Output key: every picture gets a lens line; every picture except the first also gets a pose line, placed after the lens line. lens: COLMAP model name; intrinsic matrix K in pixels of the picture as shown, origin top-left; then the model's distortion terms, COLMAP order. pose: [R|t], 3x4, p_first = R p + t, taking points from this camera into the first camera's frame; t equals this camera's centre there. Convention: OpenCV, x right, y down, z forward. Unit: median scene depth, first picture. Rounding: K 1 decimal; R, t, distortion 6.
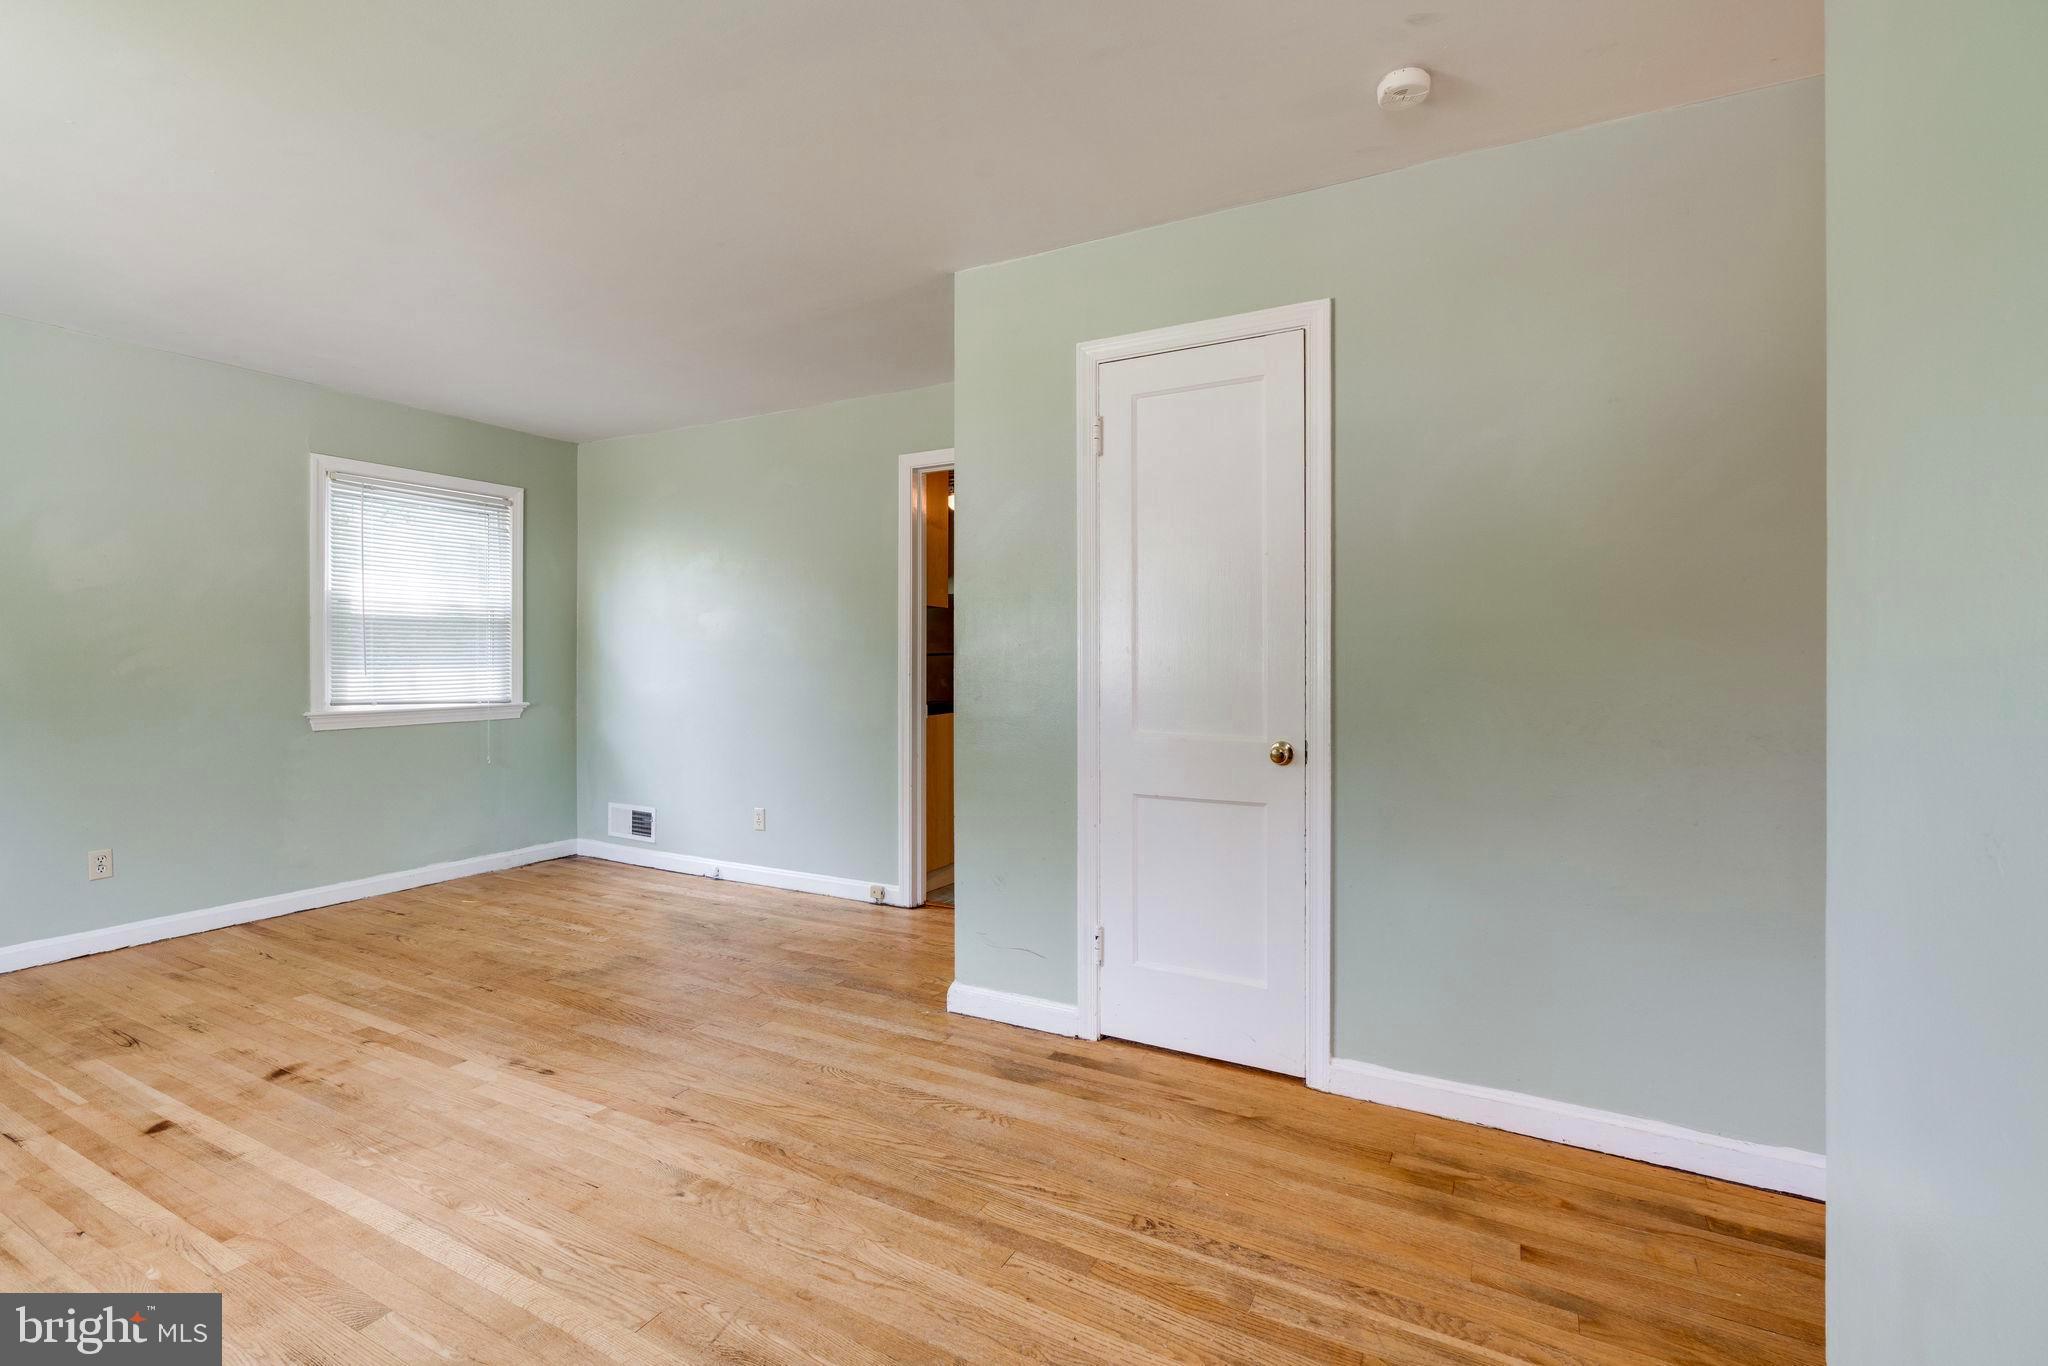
lens RADIAL K [[926.0, 0, 1012.2], [0, 926.0, 659.0], [0, 0, 1]] dist [-0.000440, 0.001047]
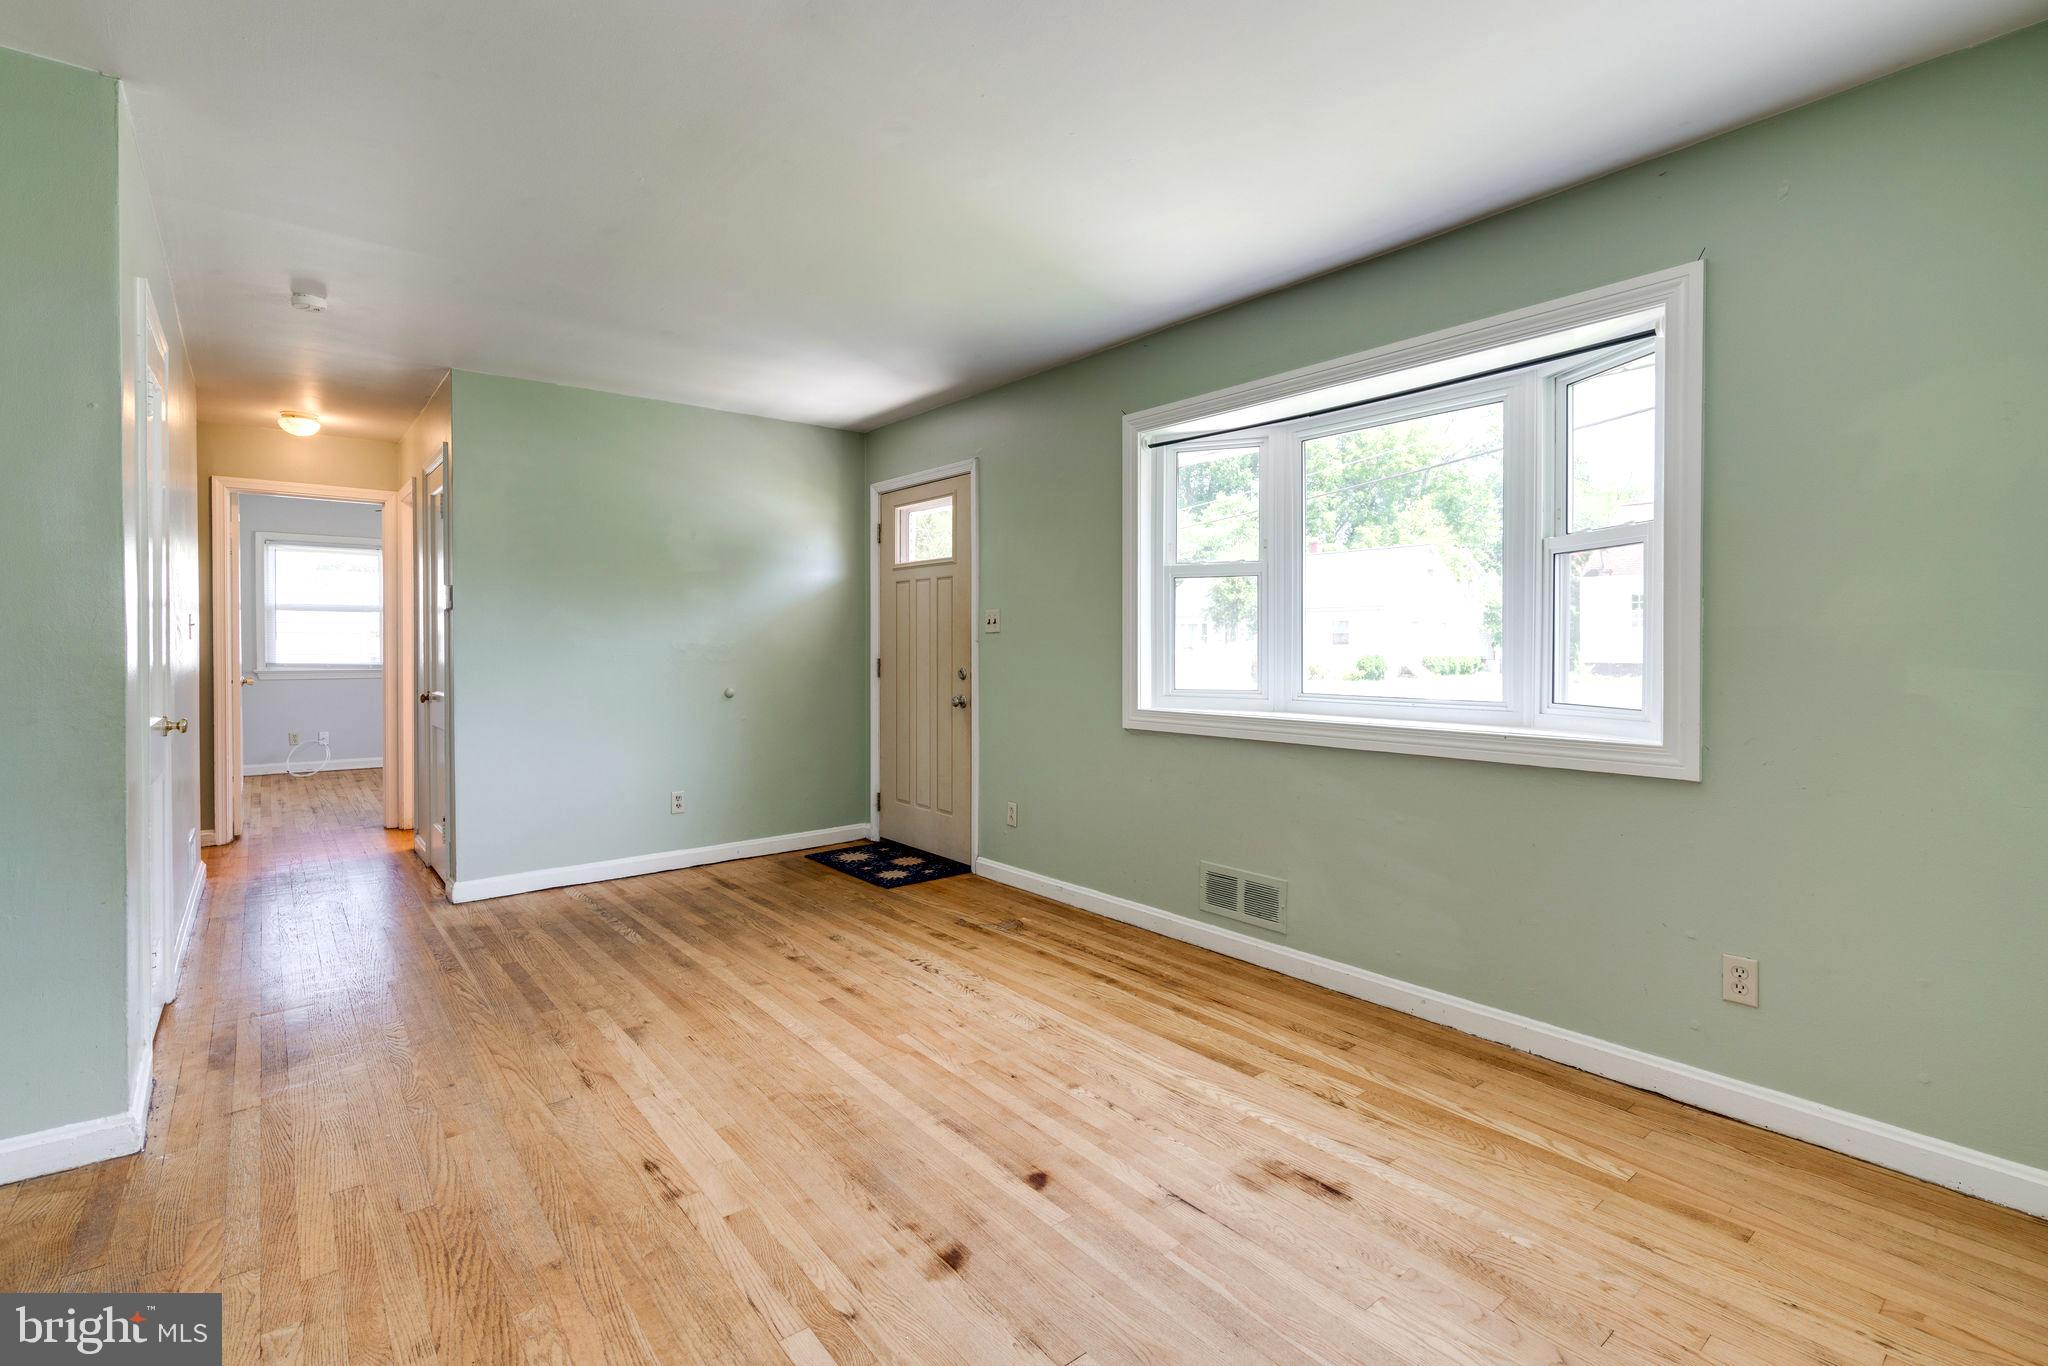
lens RADIAL K [[937.6, 0, 1002.1], [0, 937.6, 655.1], [0, 0, 1]] dist [-0.000223, 0.000301]
pose [[-0.919984, -0.006289, 0.391905, -0.899774], [-0.001920, 0.999932, 0.011541, -0.002654], [-0.391951, 0.009865, -0.919933, 1.331645]]
